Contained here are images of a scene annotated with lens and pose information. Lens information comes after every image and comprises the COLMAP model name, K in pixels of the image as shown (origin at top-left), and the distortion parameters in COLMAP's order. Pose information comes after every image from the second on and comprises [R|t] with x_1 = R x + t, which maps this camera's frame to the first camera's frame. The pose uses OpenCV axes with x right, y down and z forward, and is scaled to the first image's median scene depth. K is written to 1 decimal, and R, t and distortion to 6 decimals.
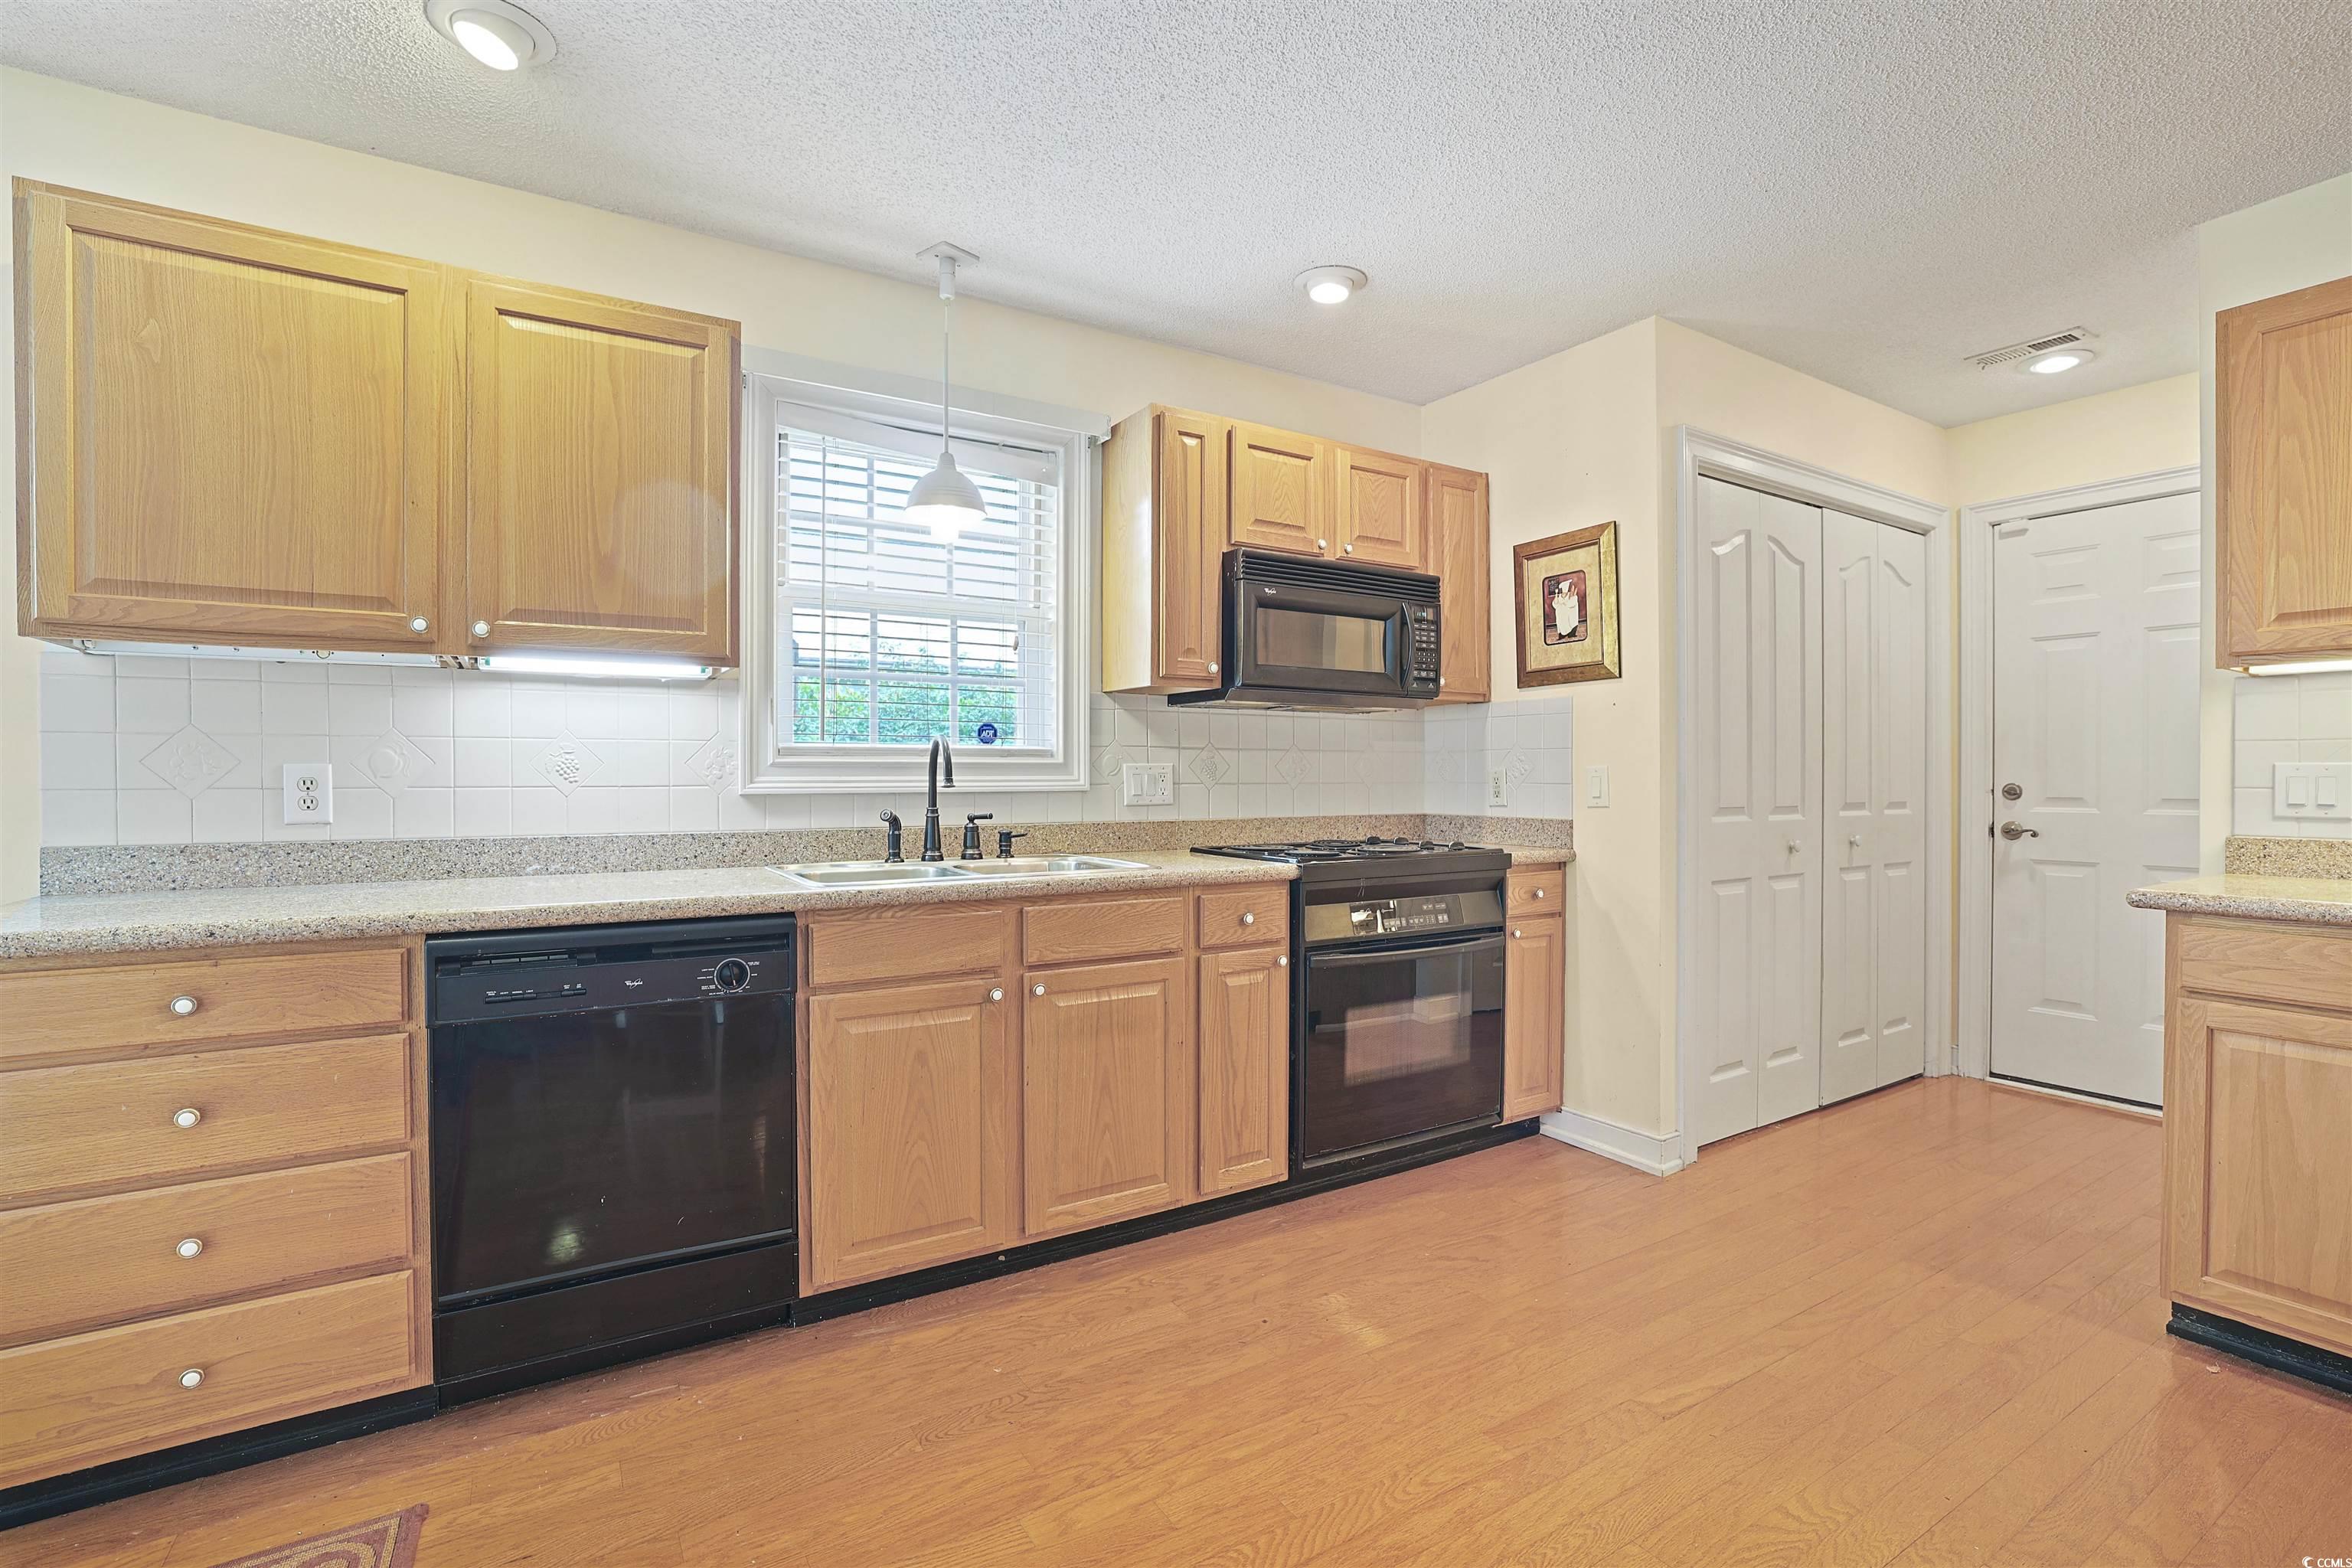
lens RADIAL K [[1077.8, 0, 1183.6], [0, 1077.8, 784.1], [0, 0, 1]] dist [-0.053055, 0.020918]
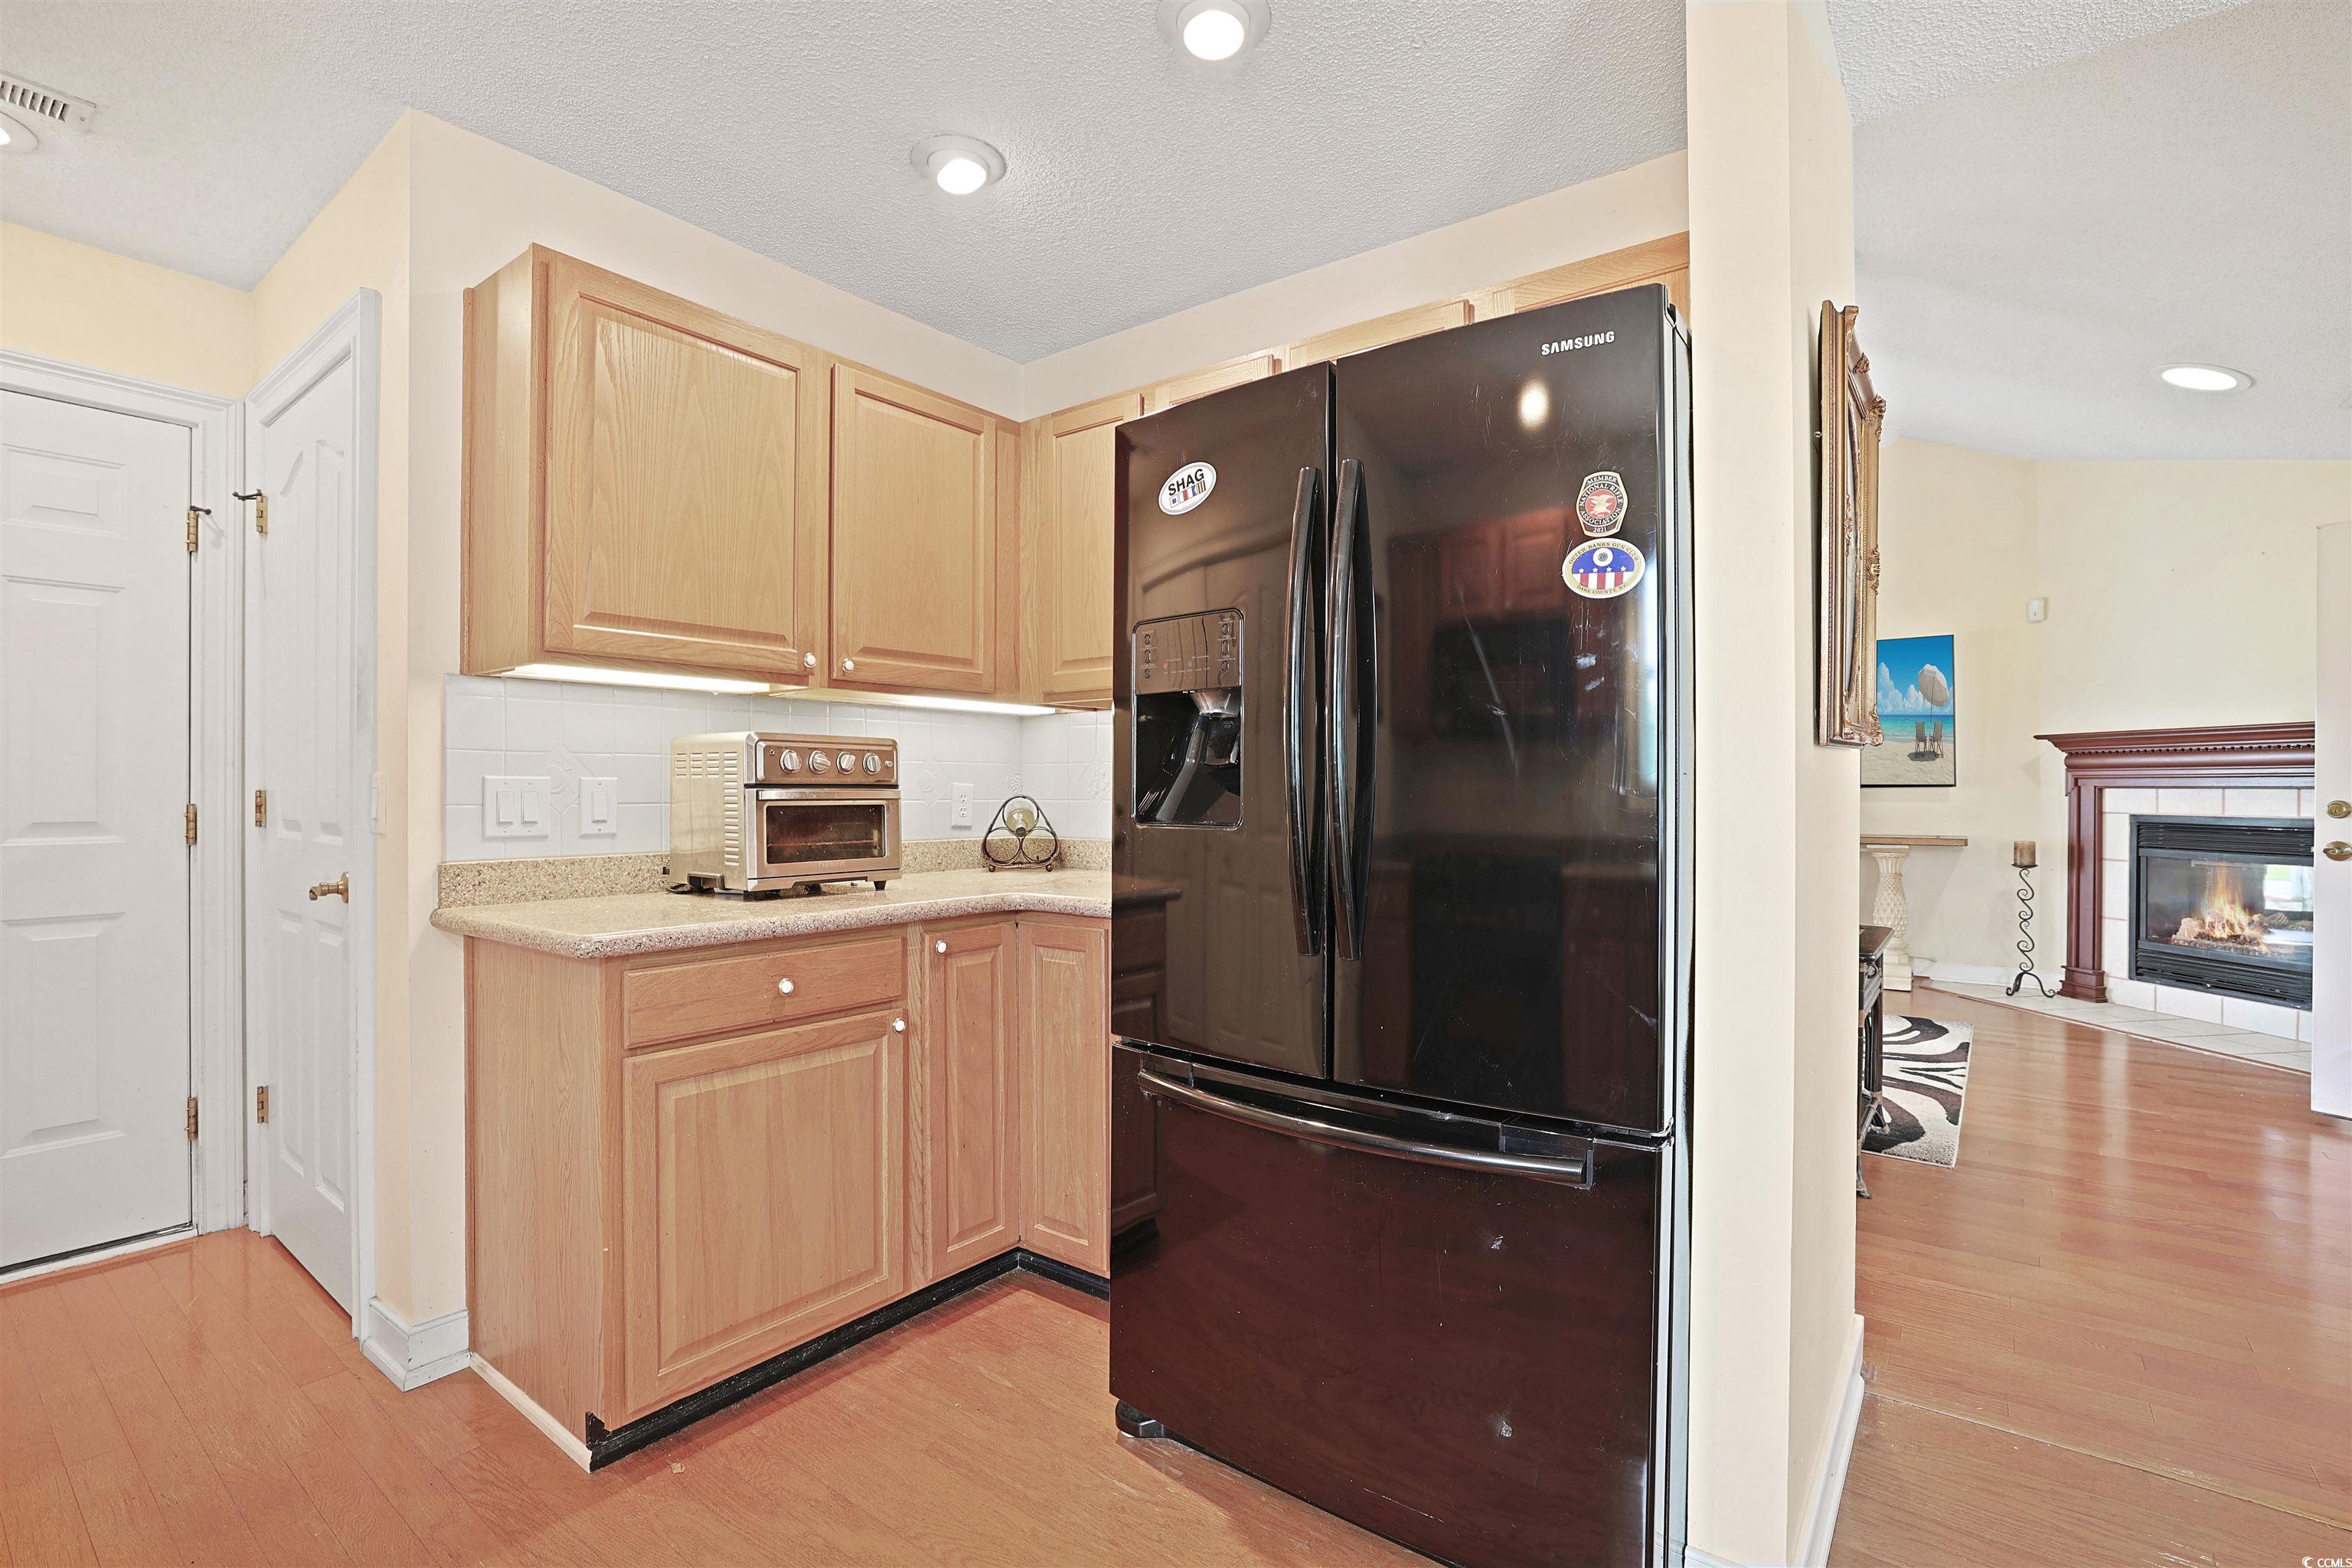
lens RADIAL K [[1077.8, 0, 1183.6], [0, 1077.8, 784.1], [0, 0, 1]] dist [-0.053055, 0.020918]
pose [[-0.344637, 0.001731, 0.938735, 0.007512], [0.007429, 0.999972, 0.000884, -0.008558], [-0.938707, 0.007279, -0.344640, 0.641720]]
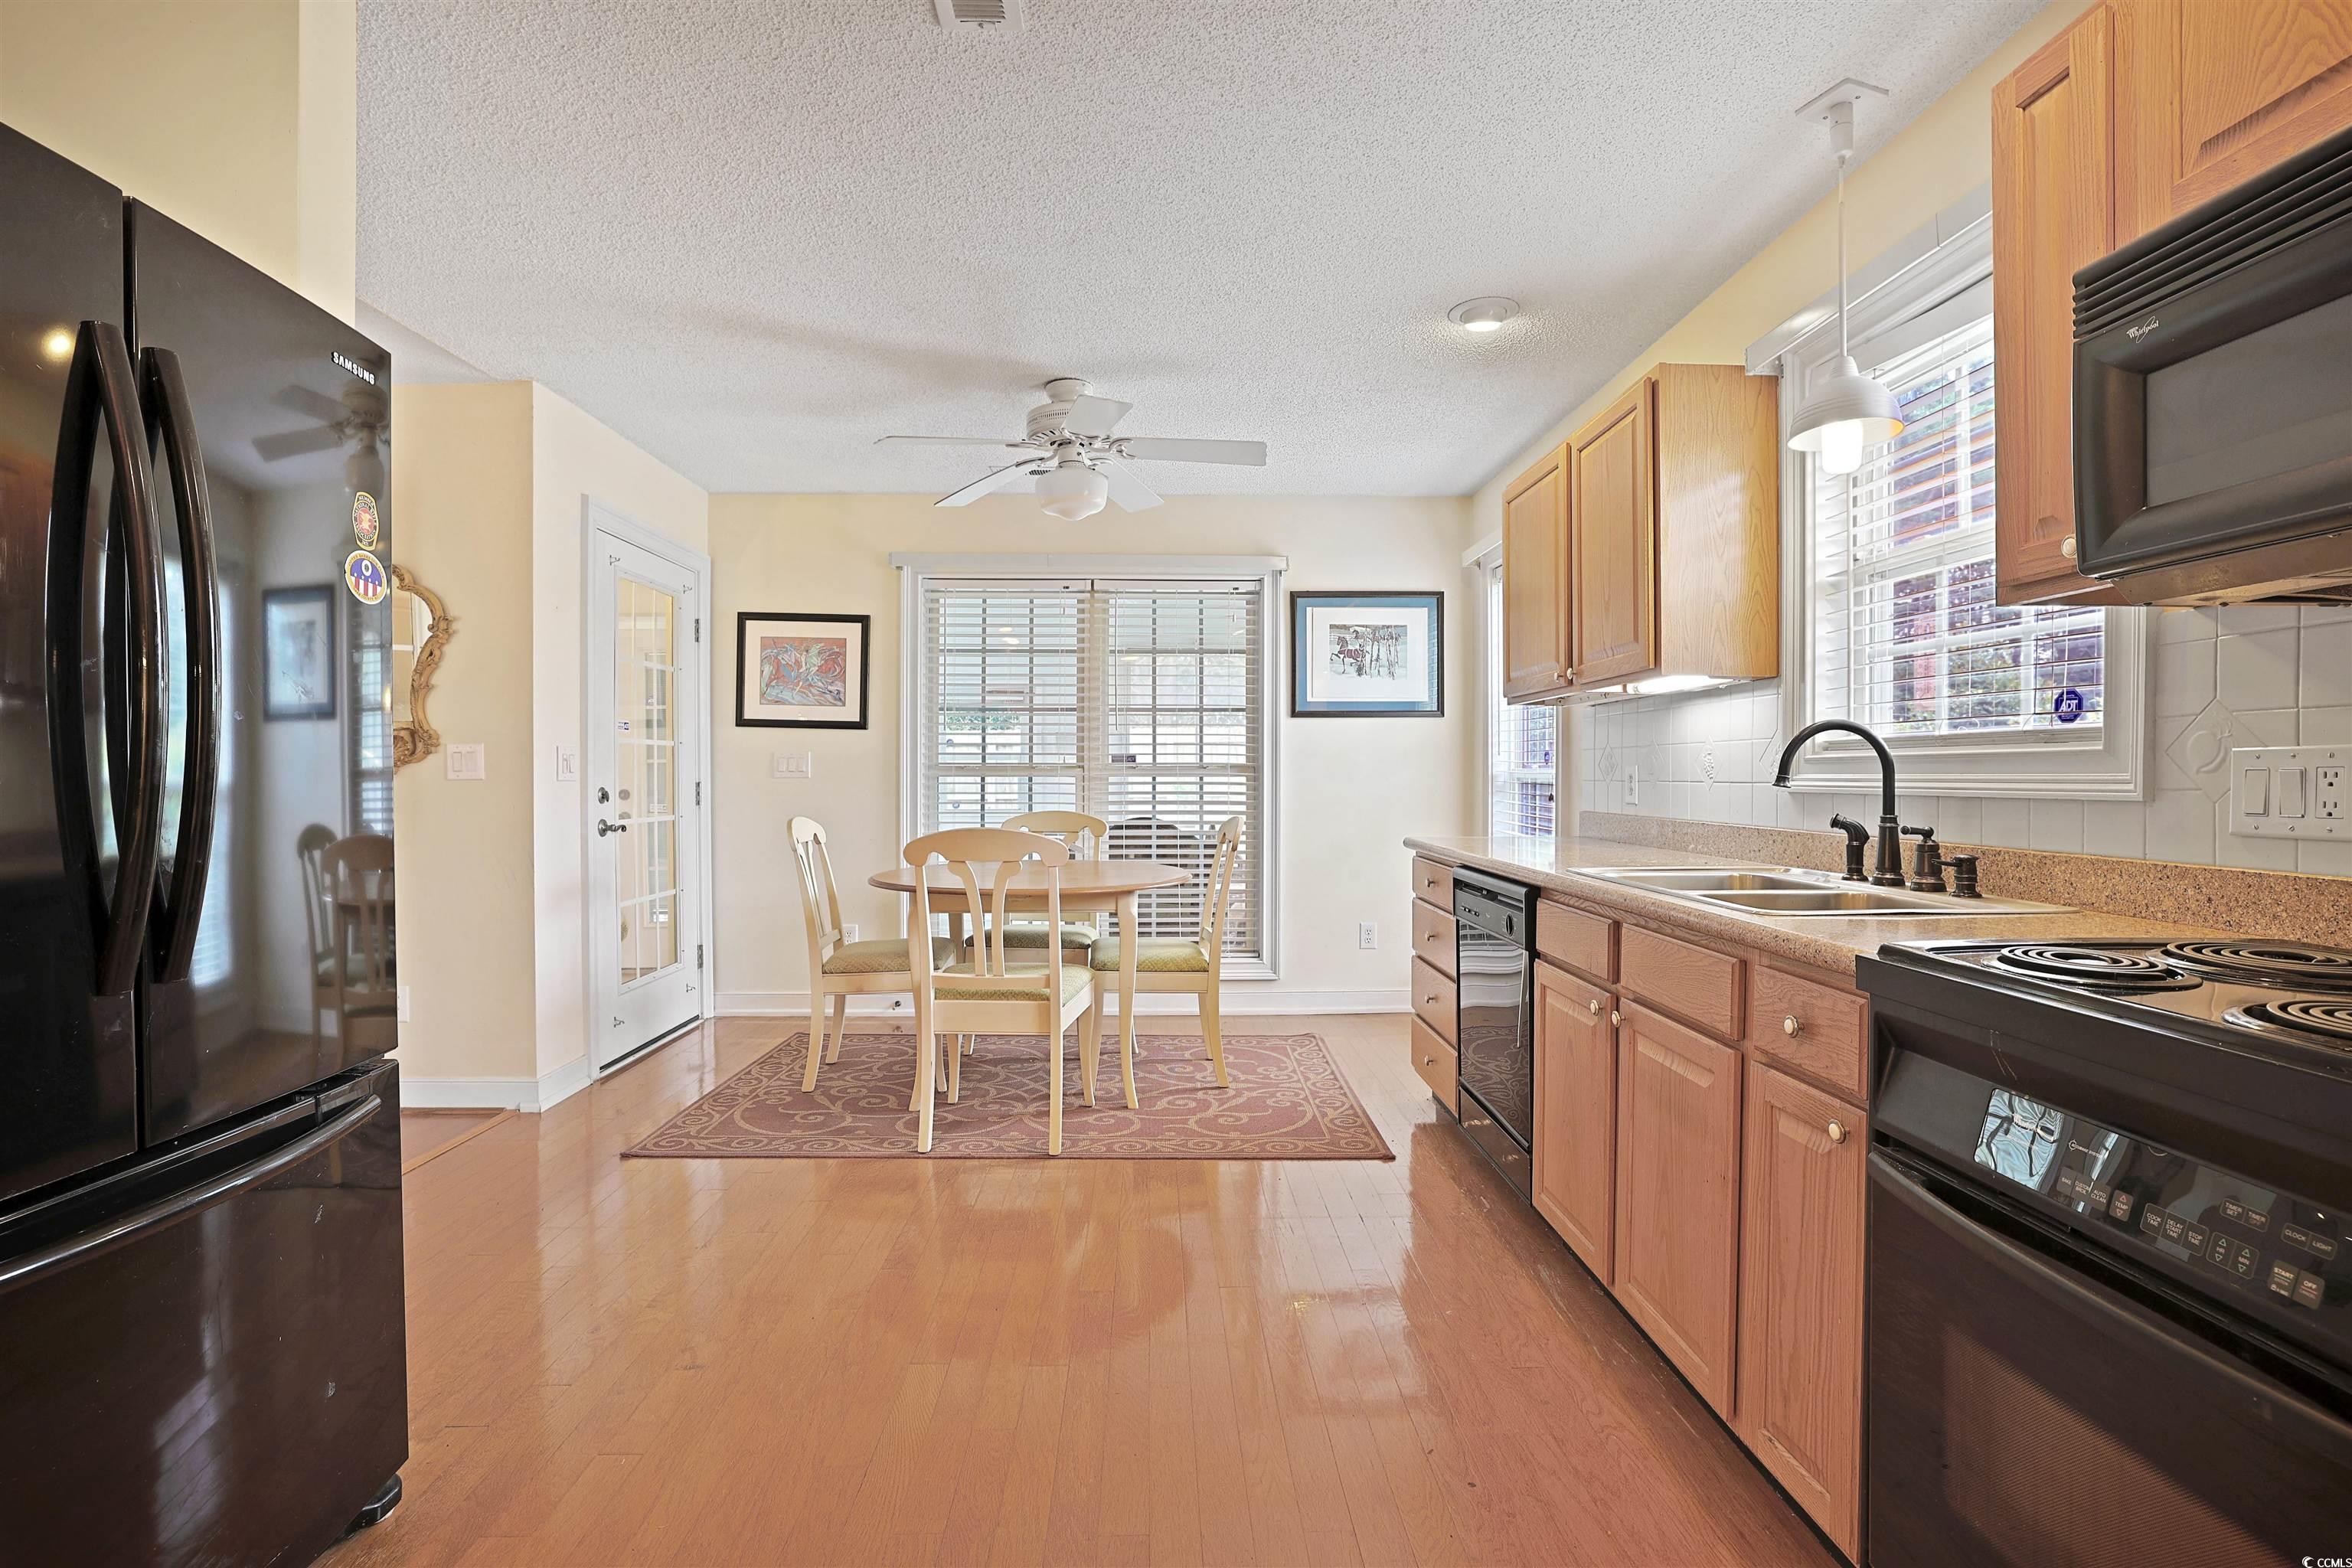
lens RADIAL K [[1077.8, 0, 1183.6], [0, 1077.8, 784.1], [0, 0, 1]] dist [-0.053055, 0.020918]
pose [[-0.507275, 0.008048, -0.861746, 0.675195], [-0.009478, 0.999844, 0.014918, -0.006294], [0.861732, 0.015735, -0.507120, 0.969296]]
